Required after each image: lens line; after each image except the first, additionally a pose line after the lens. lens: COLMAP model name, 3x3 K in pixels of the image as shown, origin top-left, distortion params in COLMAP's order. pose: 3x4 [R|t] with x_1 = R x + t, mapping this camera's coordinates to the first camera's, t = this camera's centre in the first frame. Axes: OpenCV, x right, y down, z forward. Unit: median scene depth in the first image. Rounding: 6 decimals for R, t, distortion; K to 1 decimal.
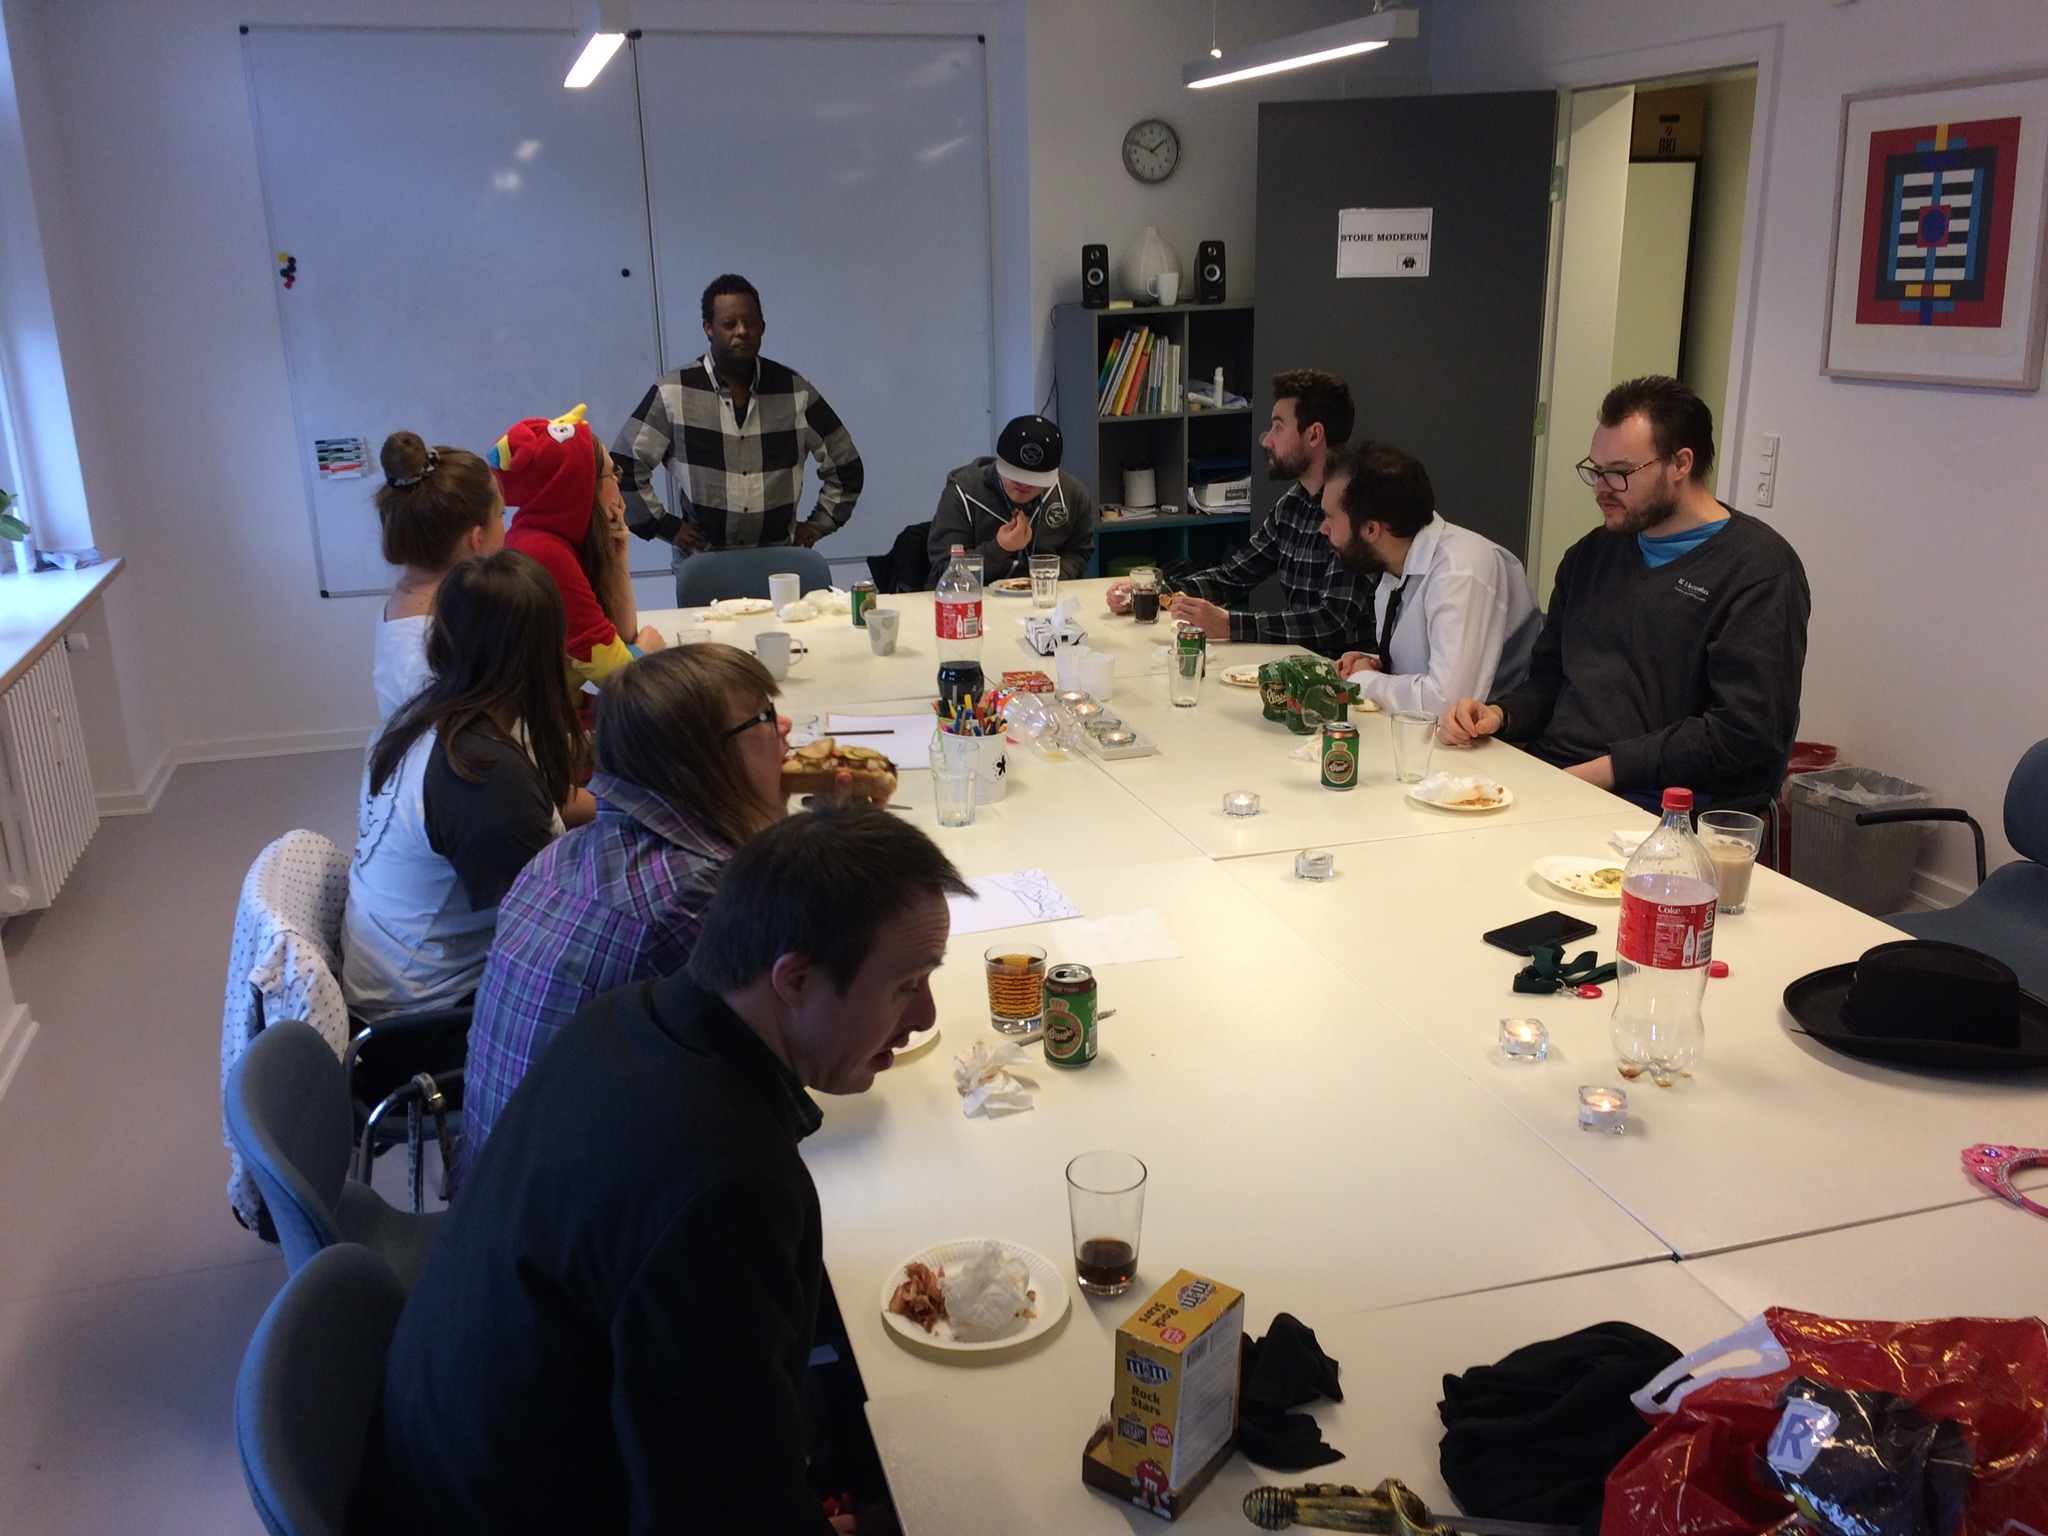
lens RADIAL K [[1720.5, 0, 1024.0], [0, 1720.5, 768.0], [0, 0, 1]] dist [0.005493, -0.007323]
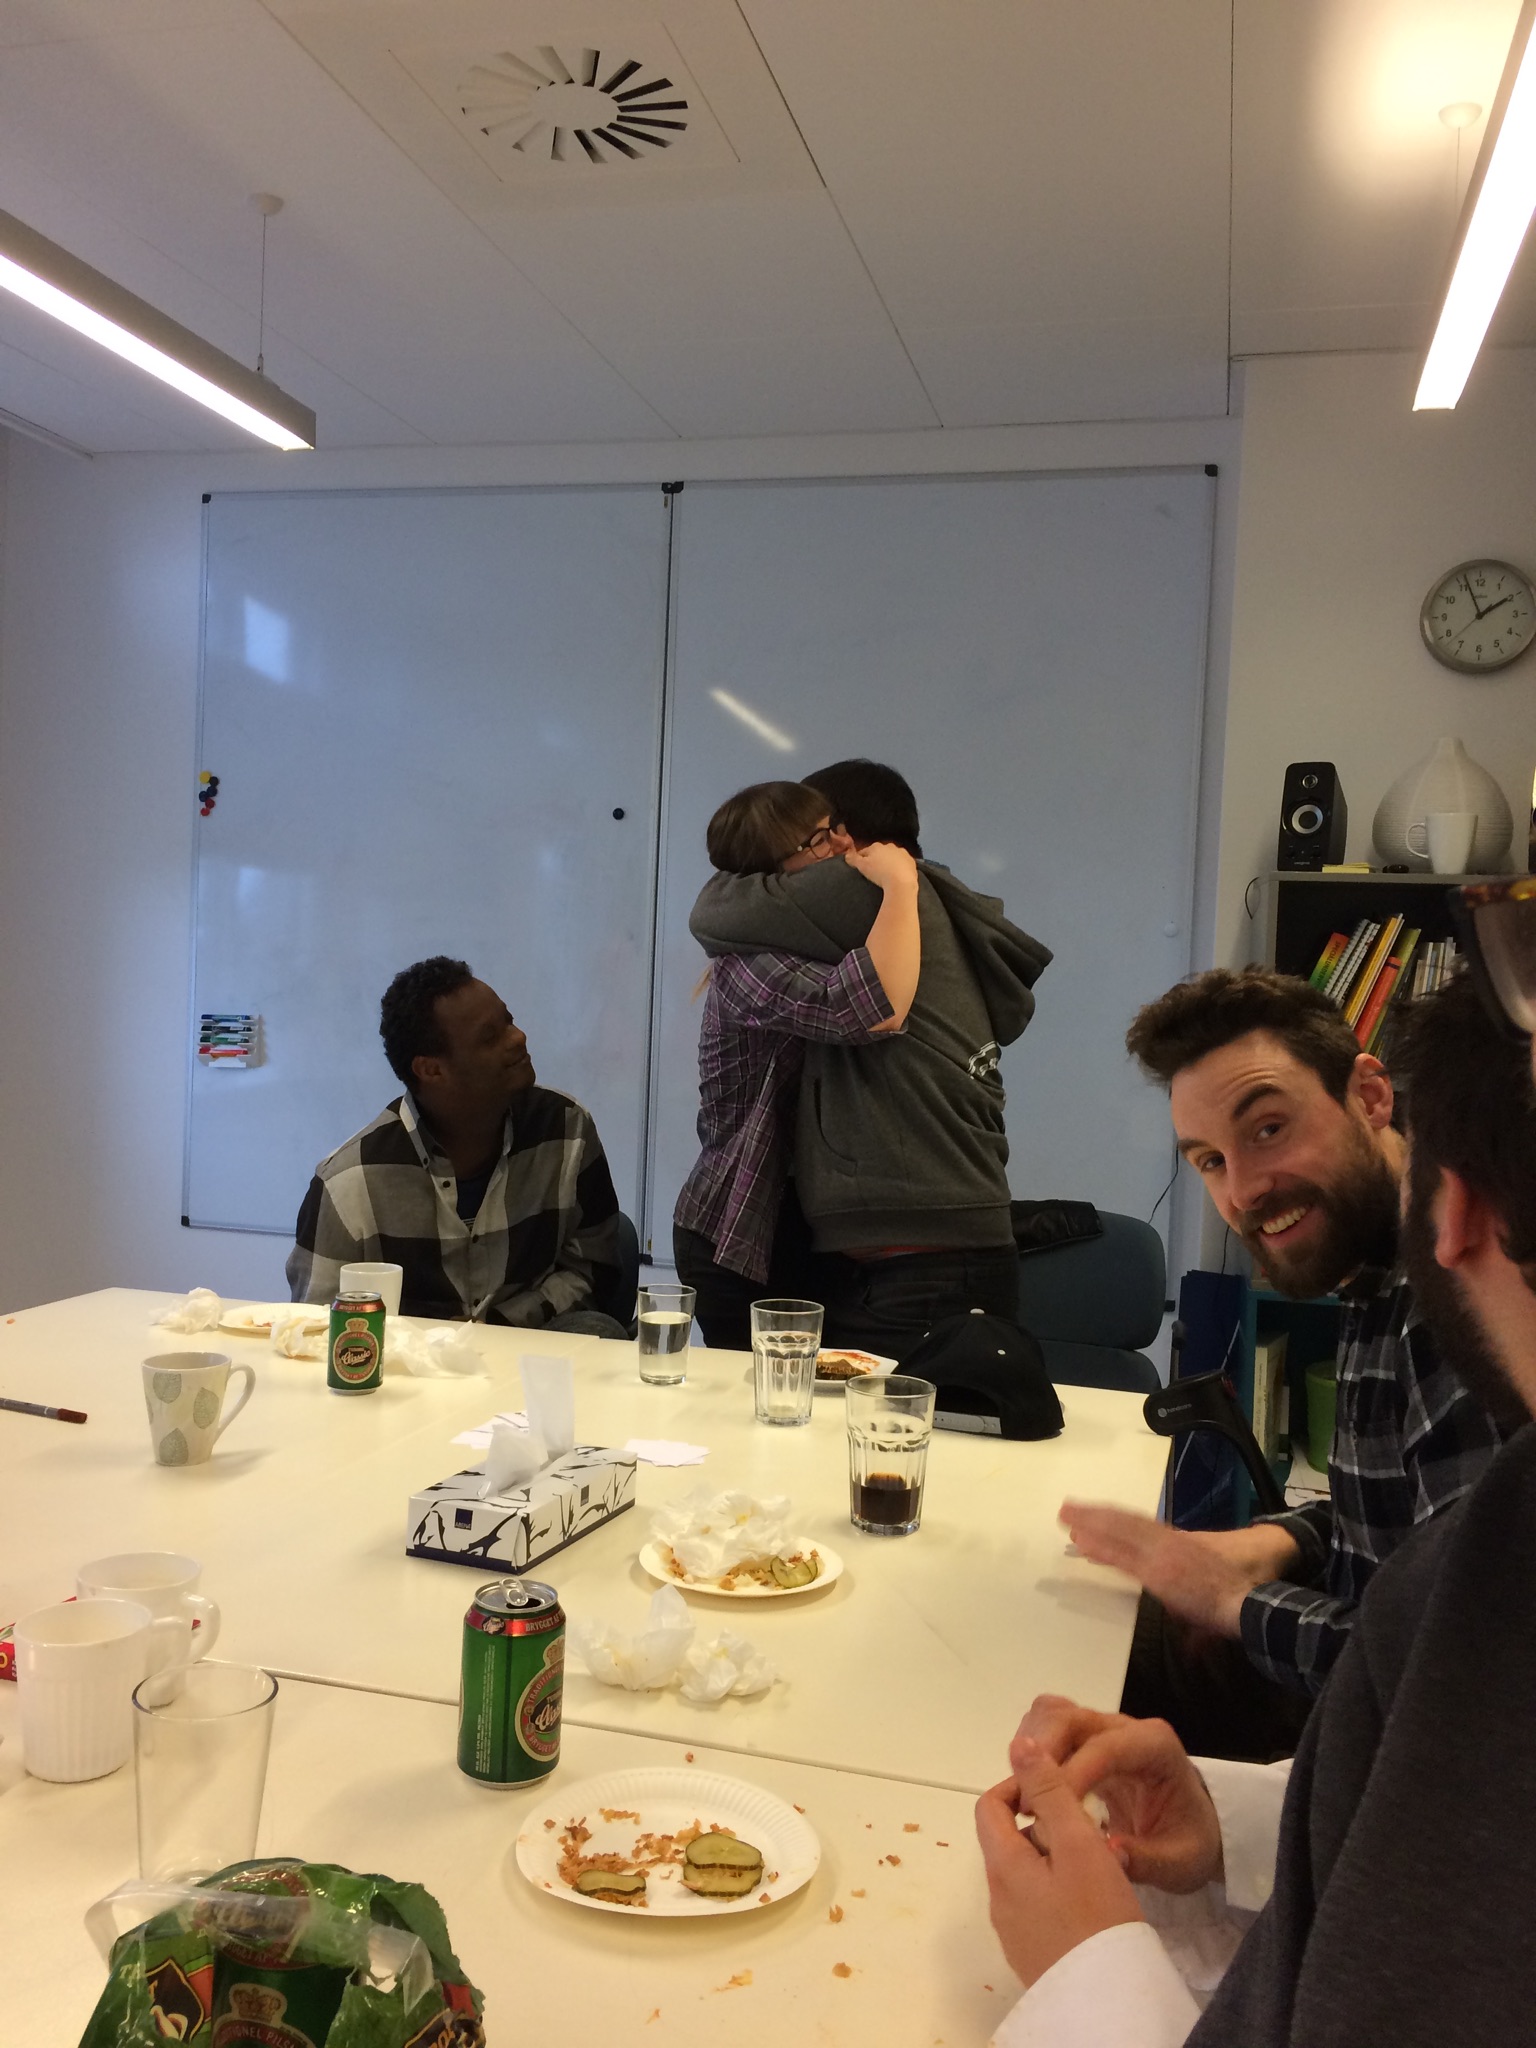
lens RADIAL K [[1720.5, 0, 801.4], [0, 1720.5, 1021.5], [0, 0, 1]] dist [0.005493, -0.007323]
pose [[0.846615, 0.066834, -0.527993, 0.197273], [-0.207996, 0.954732, -0.212661, -0.082855], [0.489879, 0.289862, 0.822191, 0.515980]]
